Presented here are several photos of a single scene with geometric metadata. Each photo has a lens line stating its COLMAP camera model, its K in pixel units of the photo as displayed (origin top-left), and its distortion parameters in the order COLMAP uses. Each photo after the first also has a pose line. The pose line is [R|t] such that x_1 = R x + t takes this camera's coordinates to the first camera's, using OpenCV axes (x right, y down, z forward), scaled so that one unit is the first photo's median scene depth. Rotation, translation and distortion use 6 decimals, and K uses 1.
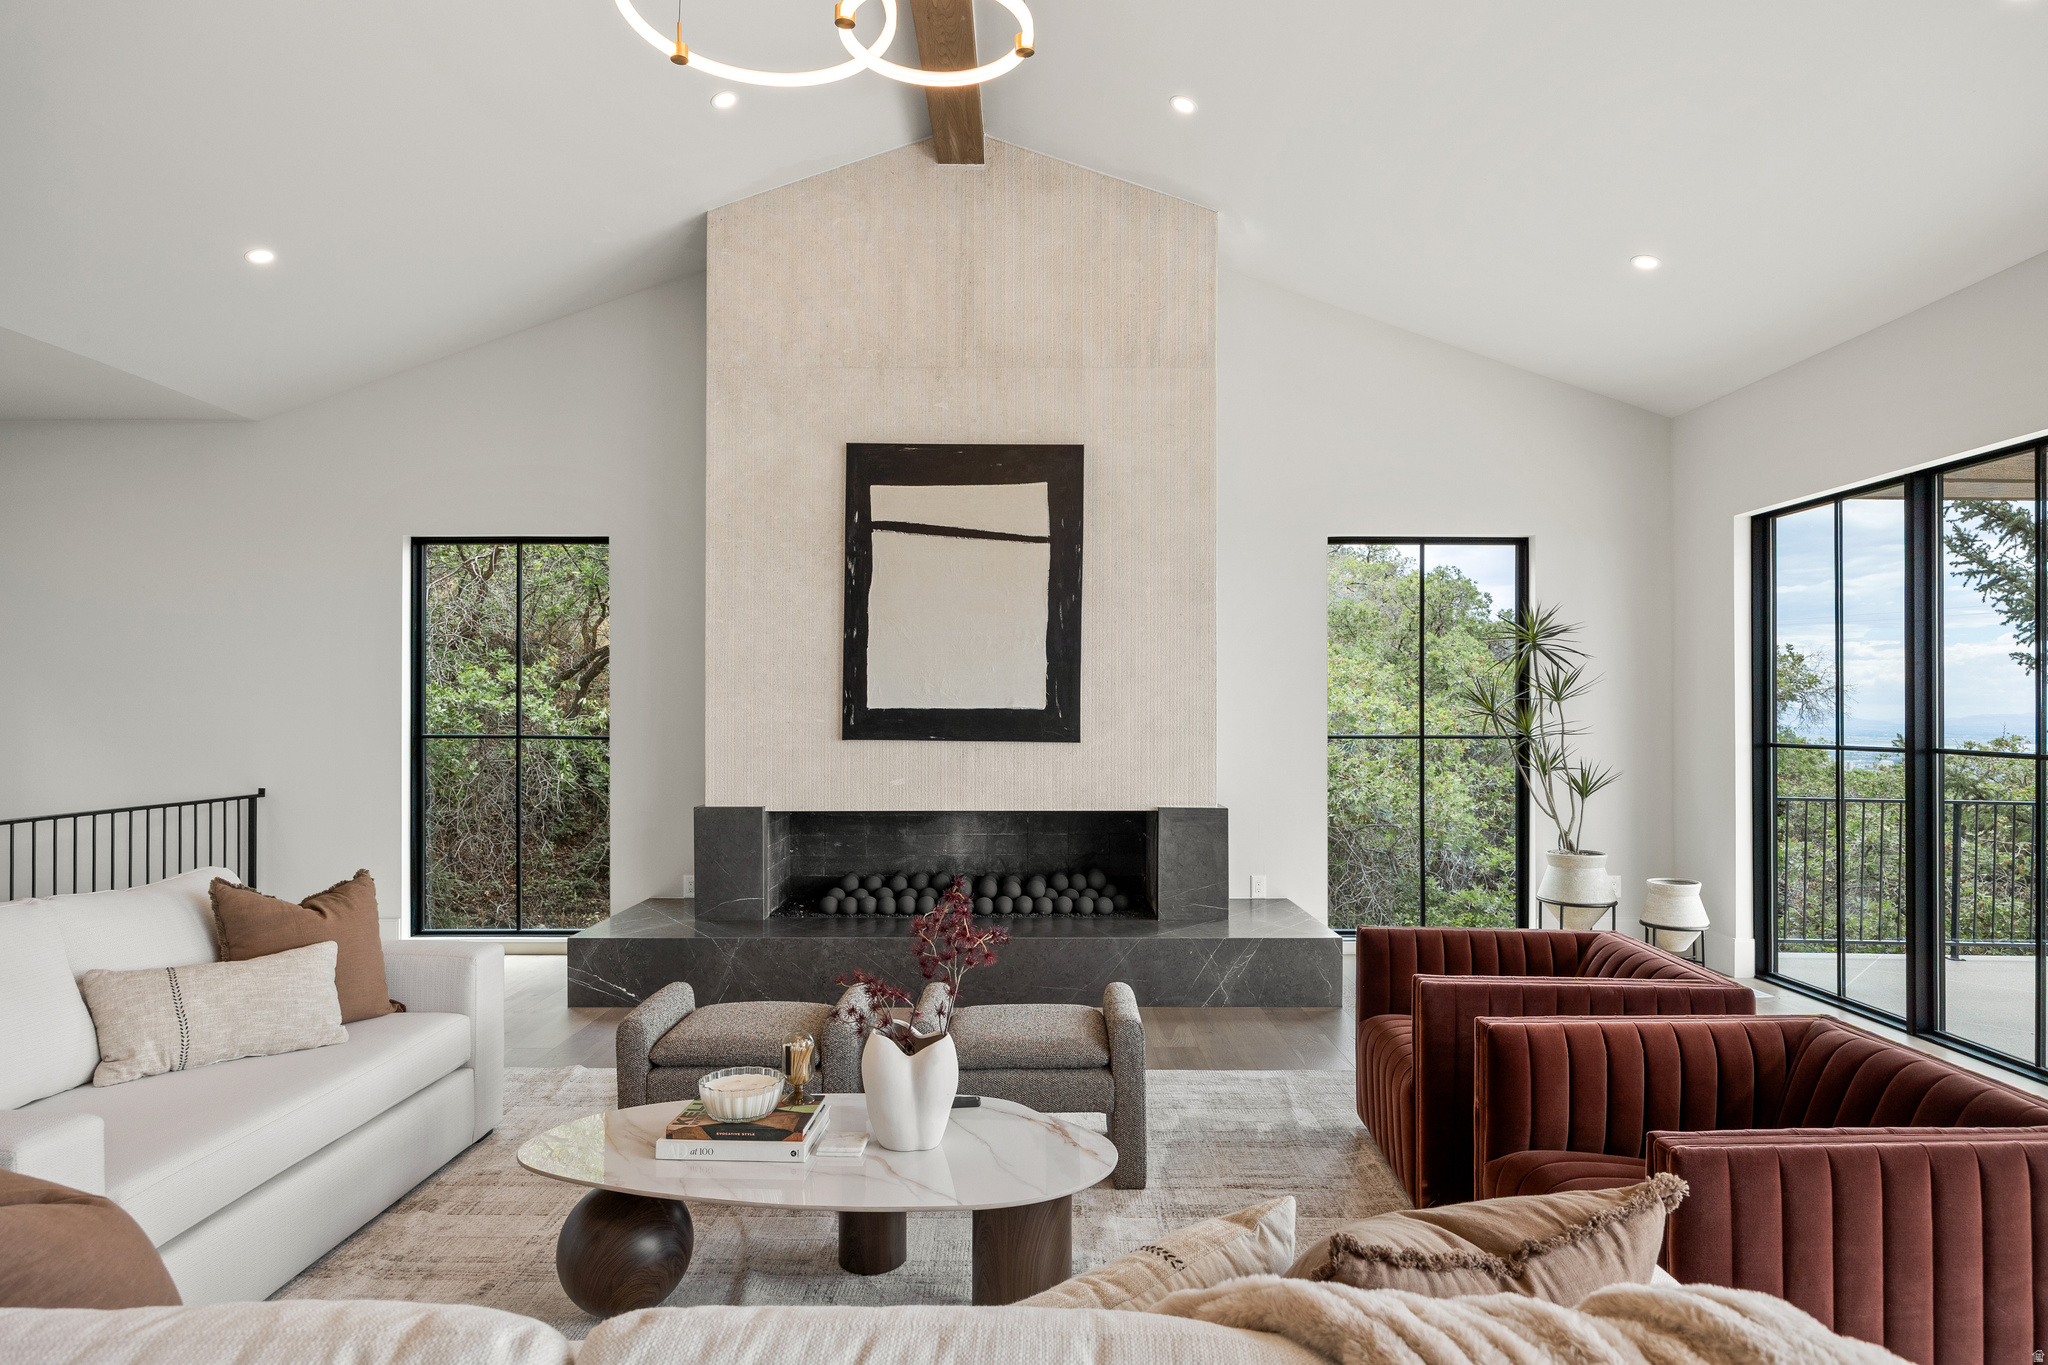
lens RADIAL K [[1174.4, 0, 1027.9], [0, 1174.4, 692.8], [0, 0, 1]] dist [-0.000349, -0.000012]
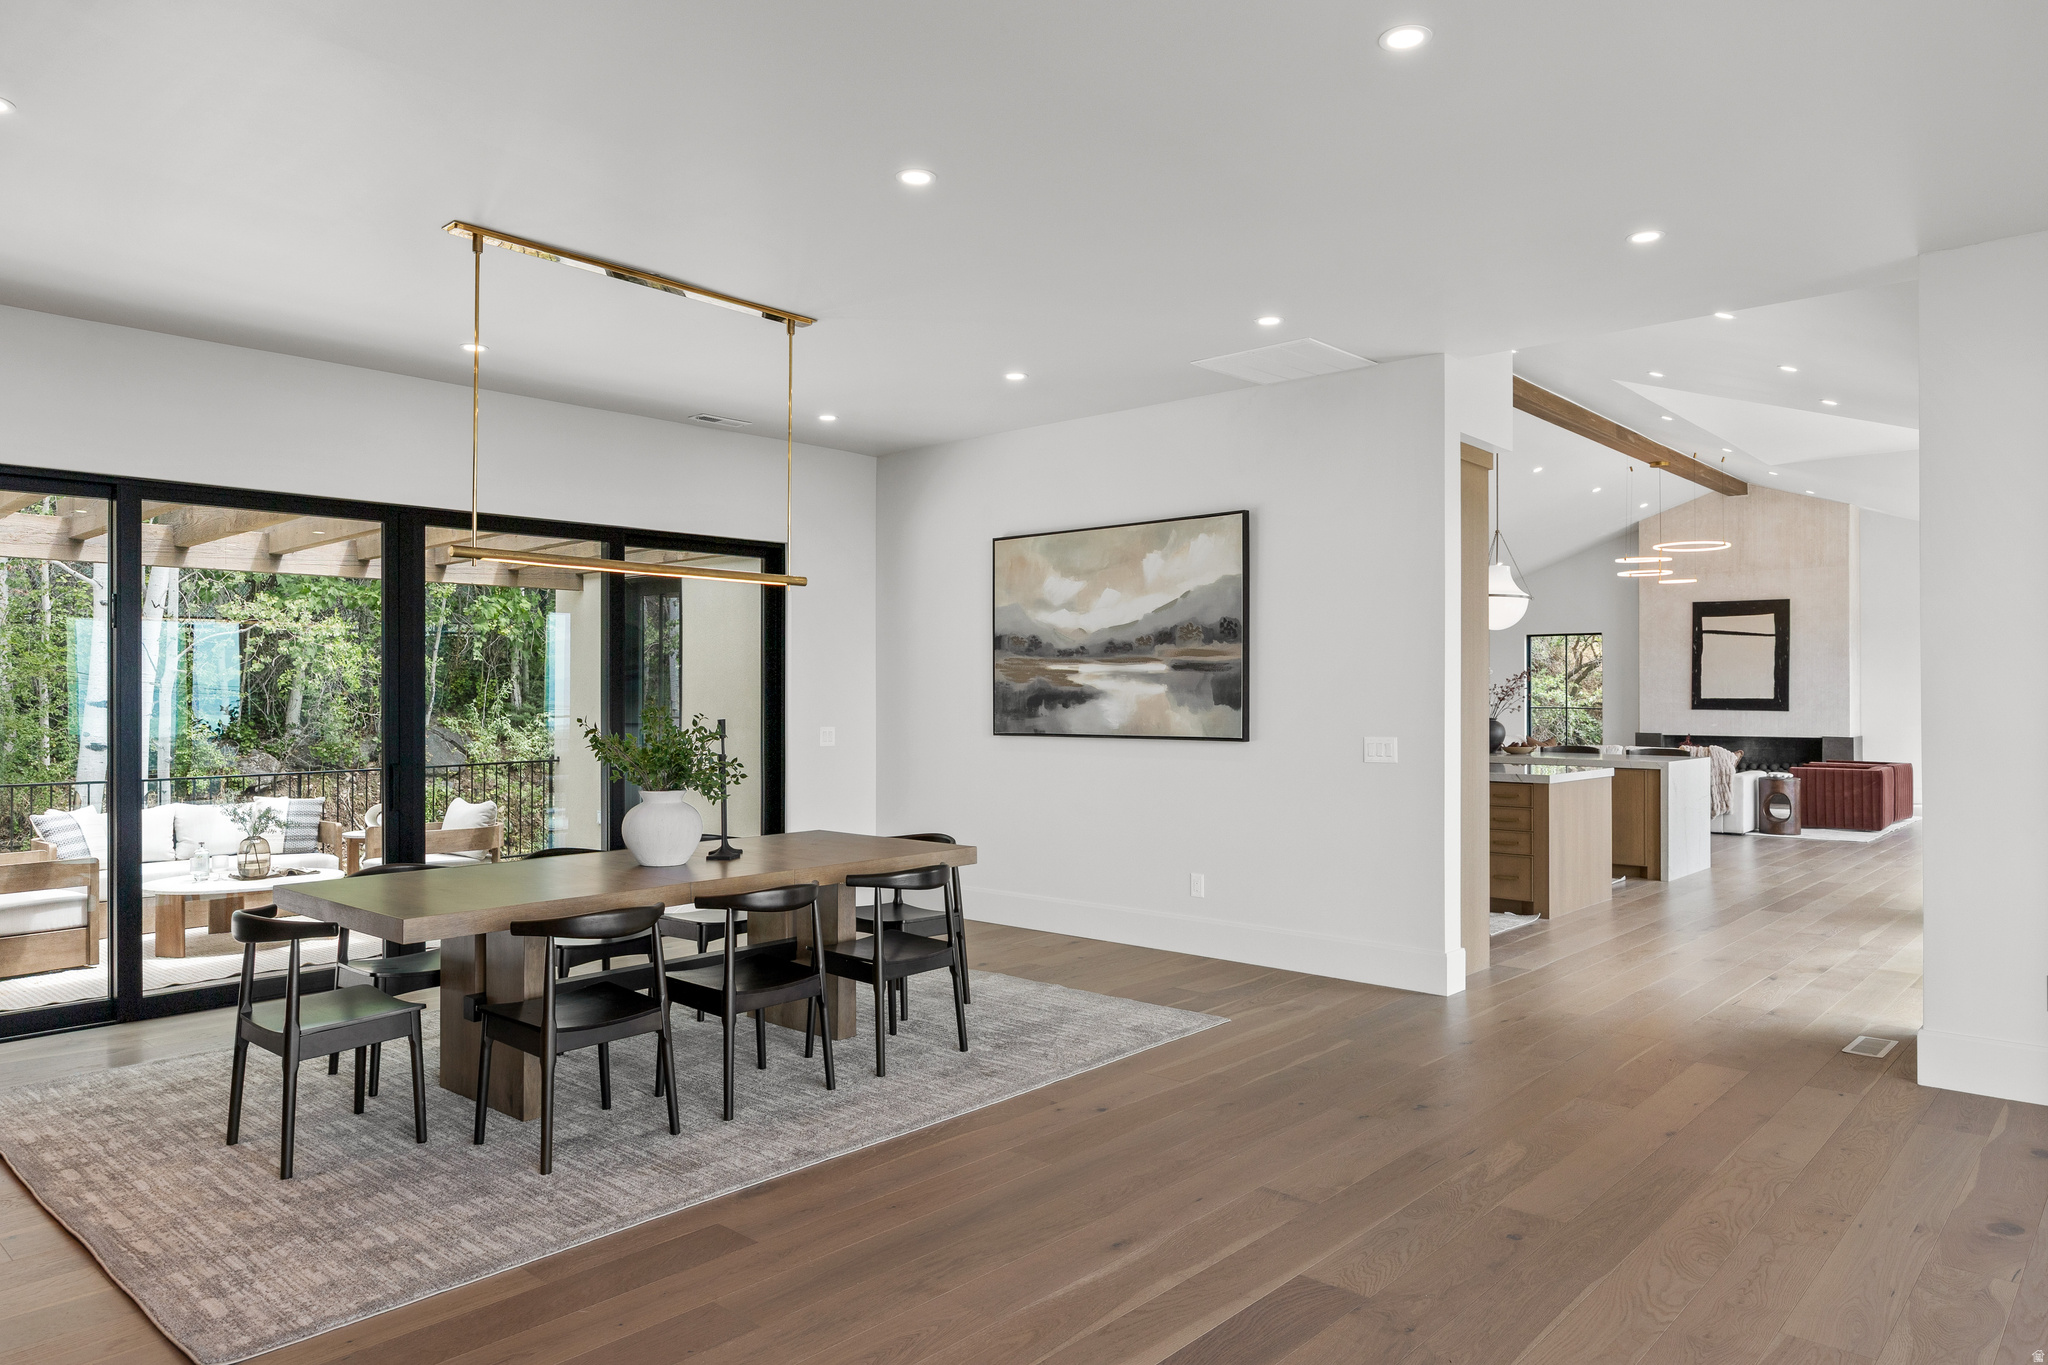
lens RADIAL K [[1320.9, 0, 1025.3], [0, 1320.9, 679.3], [0, 0, 1]] dist [-0.003564, -0.000410]
pose [[0.751915, -0.006300, -0.659230, 0.711689], [0.010785, 0.999938, 0.002745, -0.056492], [0.659171, -0.009173, 0.751937, -2.373813]]
